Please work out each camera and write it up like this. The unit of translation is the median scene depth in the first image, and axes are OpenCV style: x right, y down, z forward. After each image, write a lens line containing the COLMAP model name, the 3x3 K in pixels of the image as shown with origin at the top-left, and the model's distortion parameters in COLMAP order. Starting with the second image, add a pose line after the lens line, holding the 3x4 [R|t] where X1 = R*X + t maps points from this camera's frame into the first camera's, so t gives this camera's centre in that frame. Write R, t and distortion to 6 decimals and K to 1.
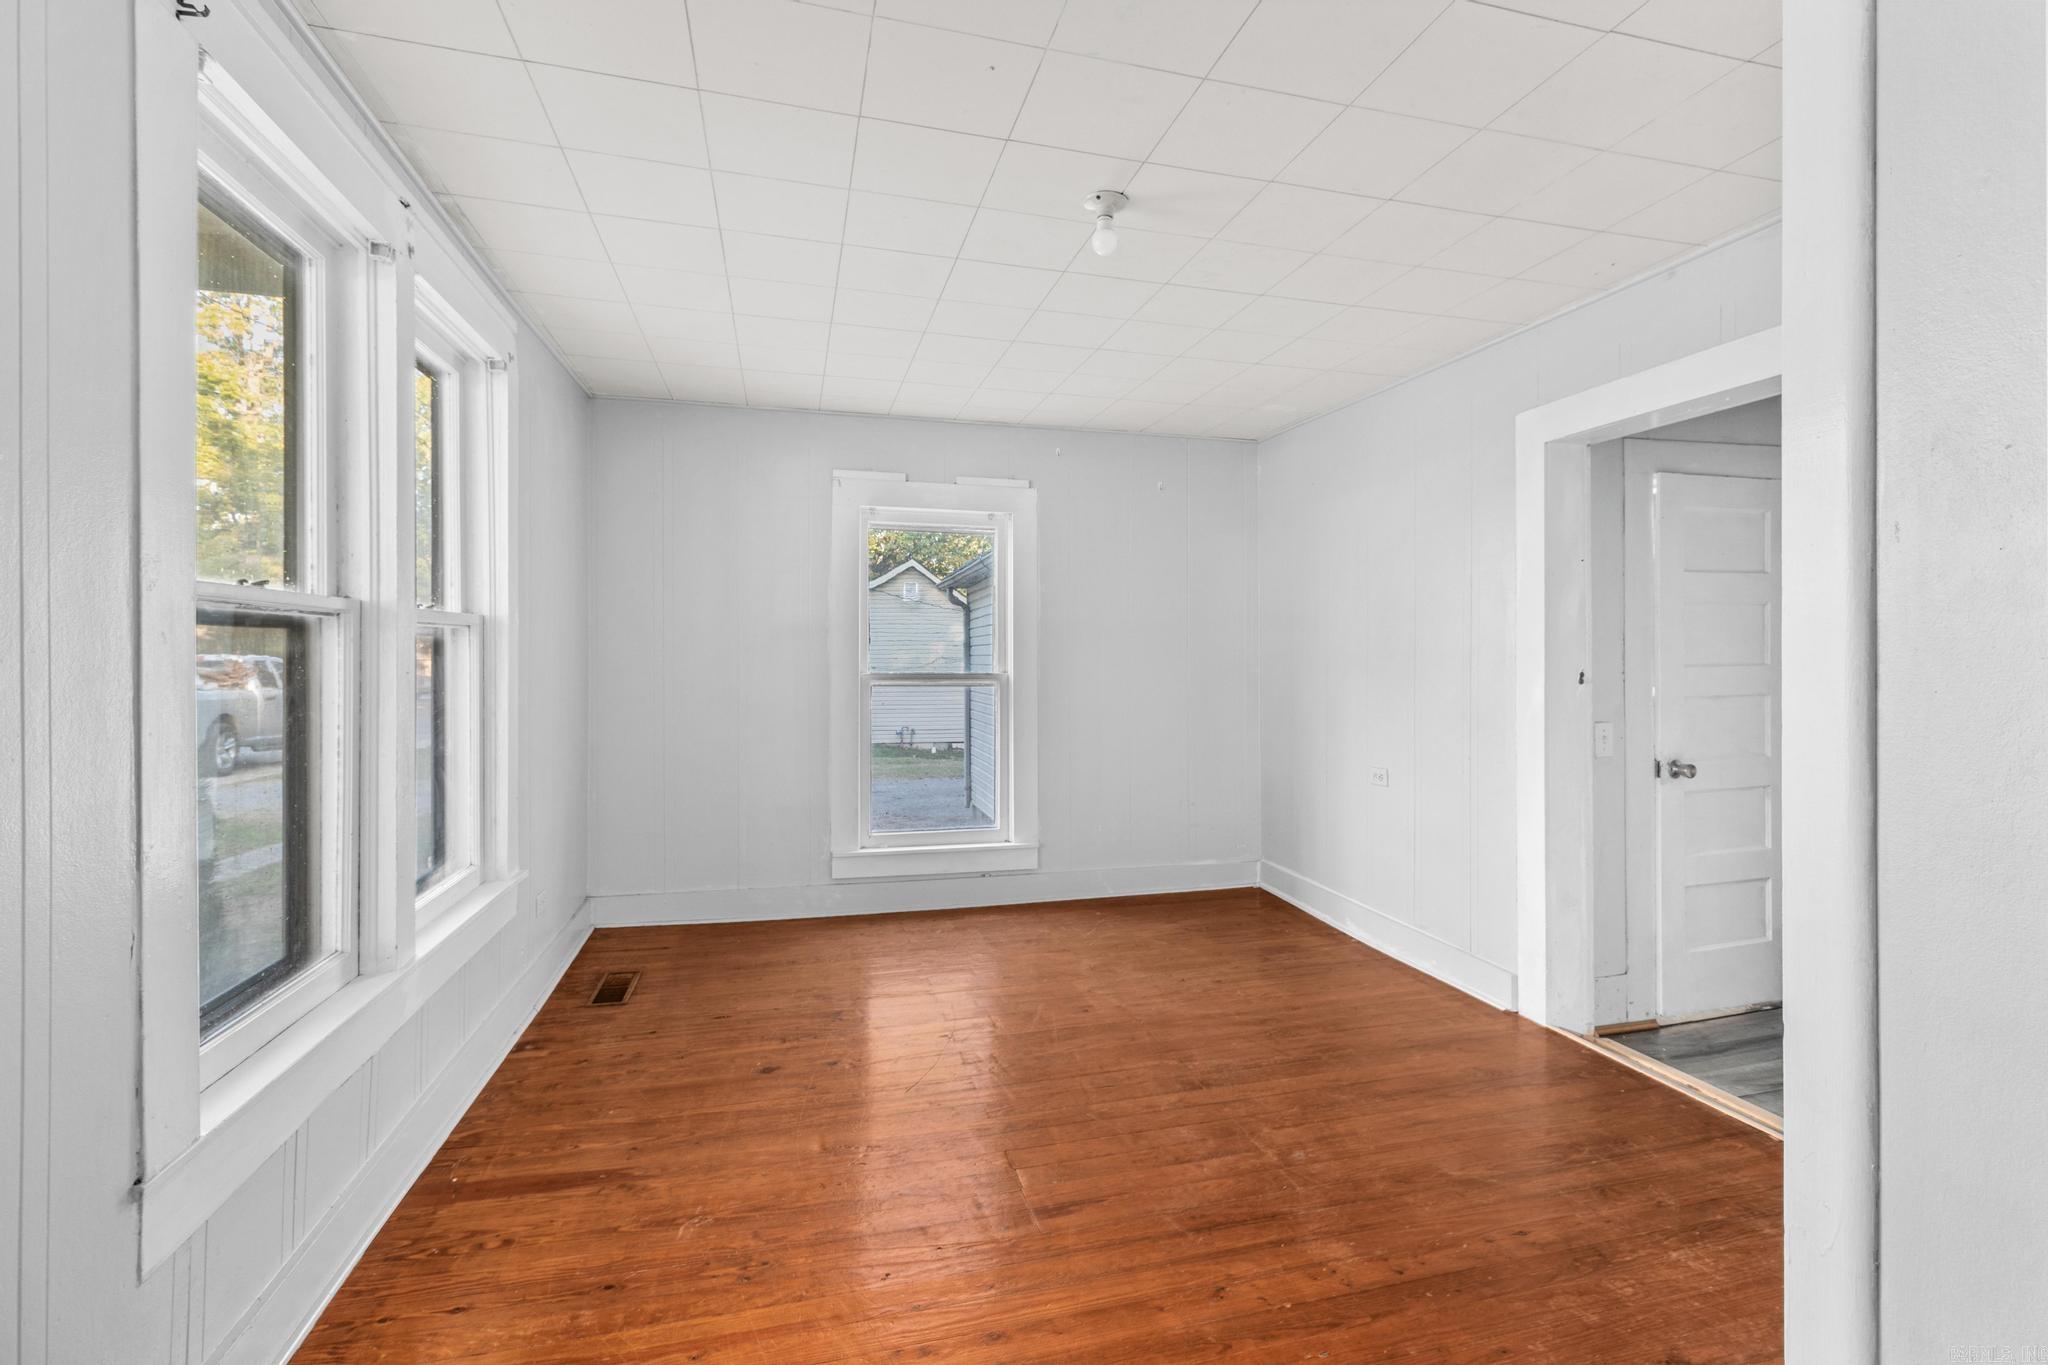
lens RADIAL K [[957.3, 0, 1041.3], [0, 957.3, 653.3], [0, 0, 1]] dist [0.000581, 0.000180]
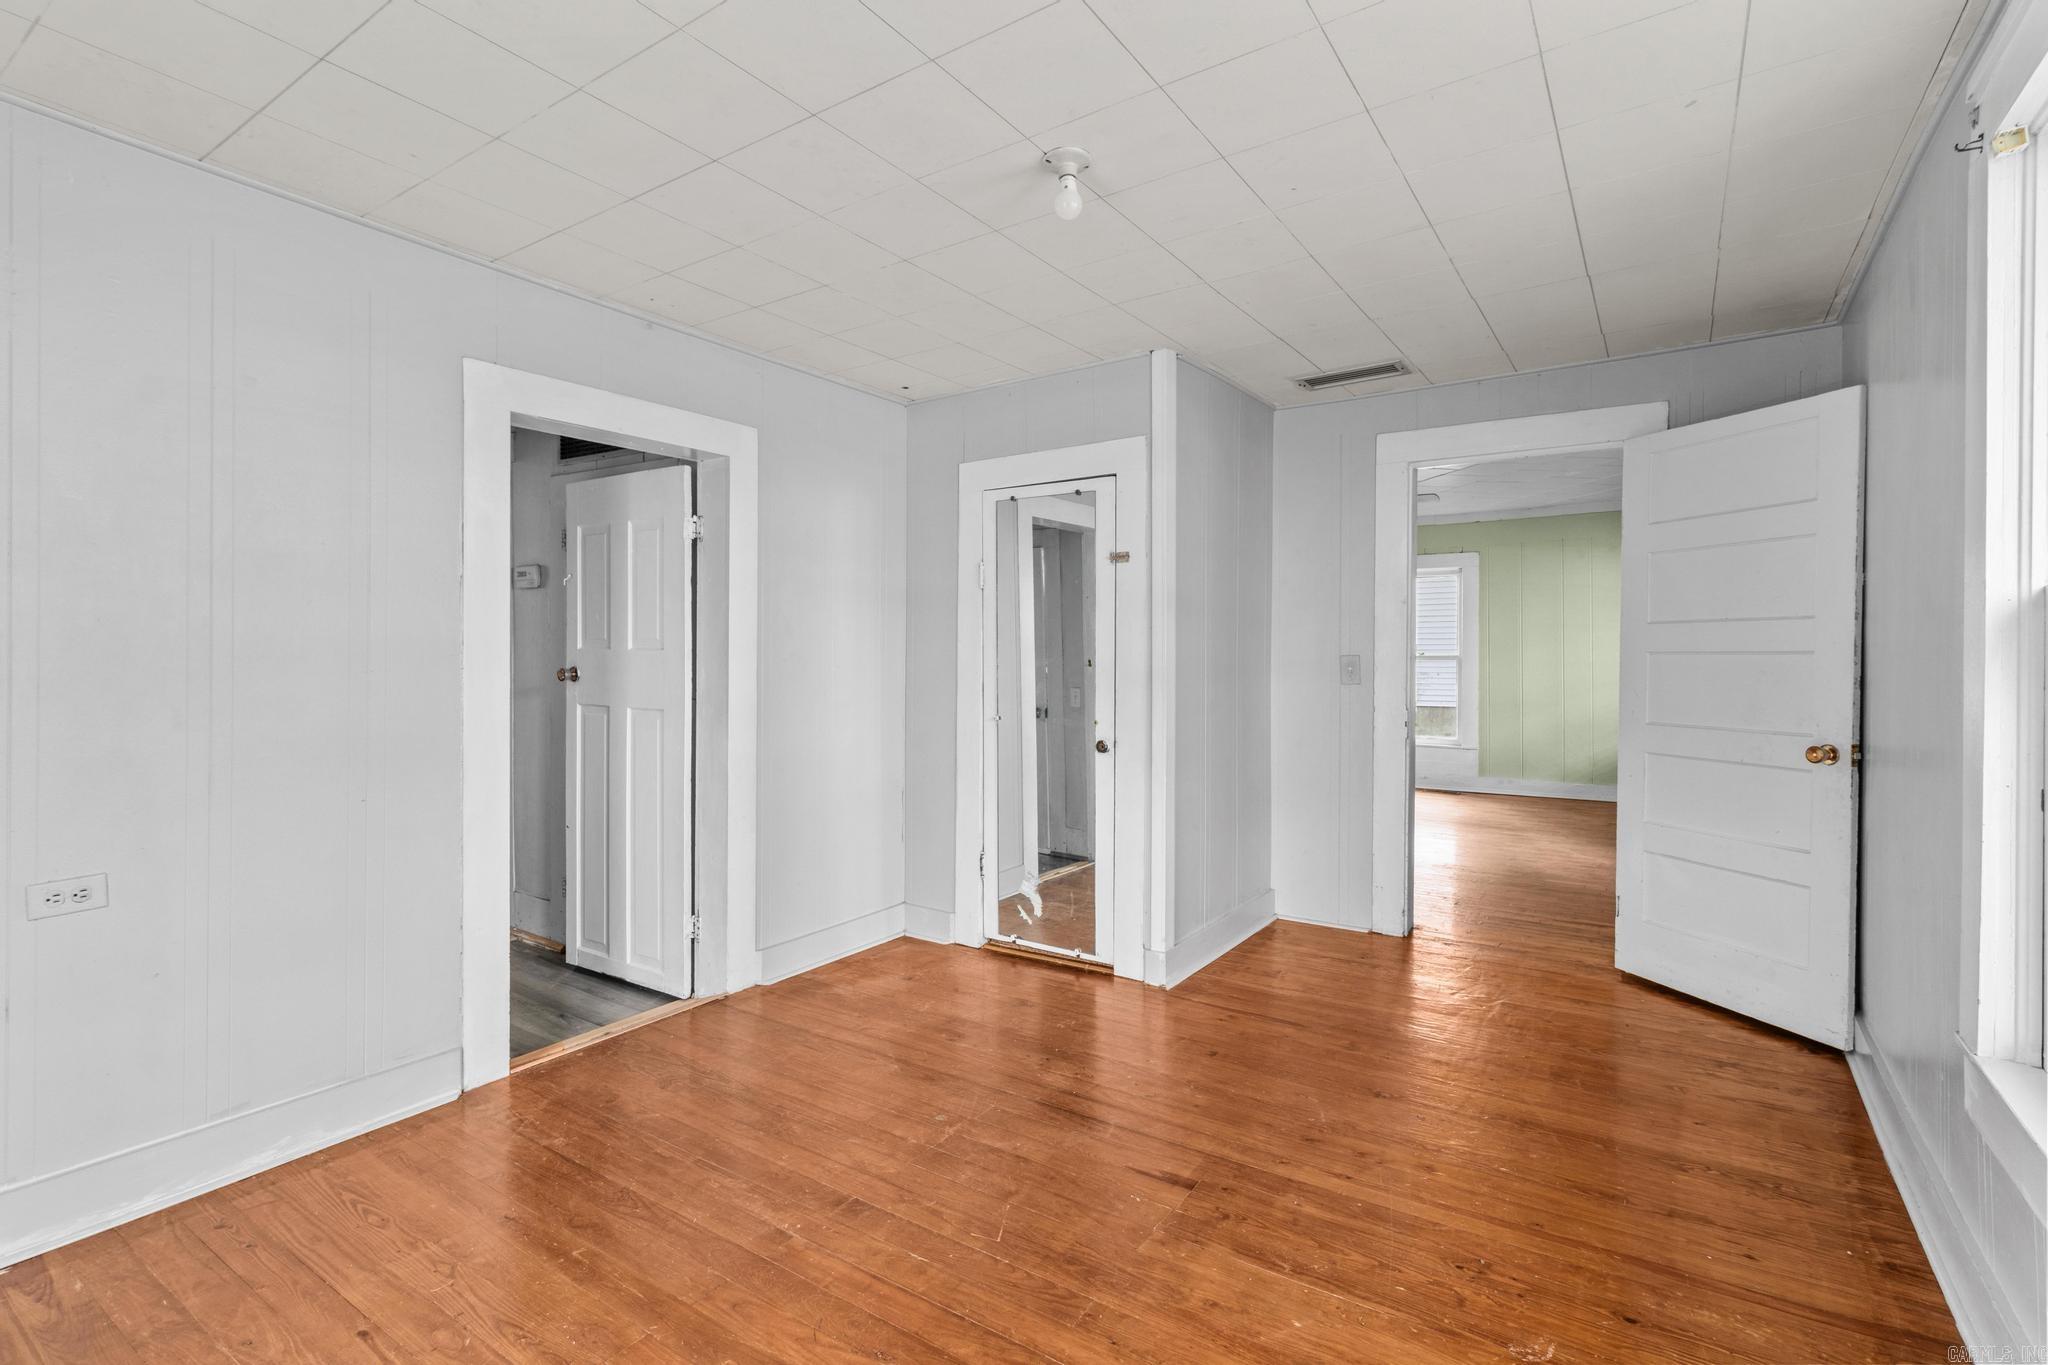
lens RADIAL K [[957.3, 0, 1041.3], [0, 957.3, 653.3], [0, 0, 1]] dist [0.000581, 0.000180]
pose [[-0.659870, -0.000386, 0.751379, -0.581926], [0.000407, 1.000000, 0.000871, 0.001537], [-0.751379, 0.000880, -0.659870, 1.541758]]
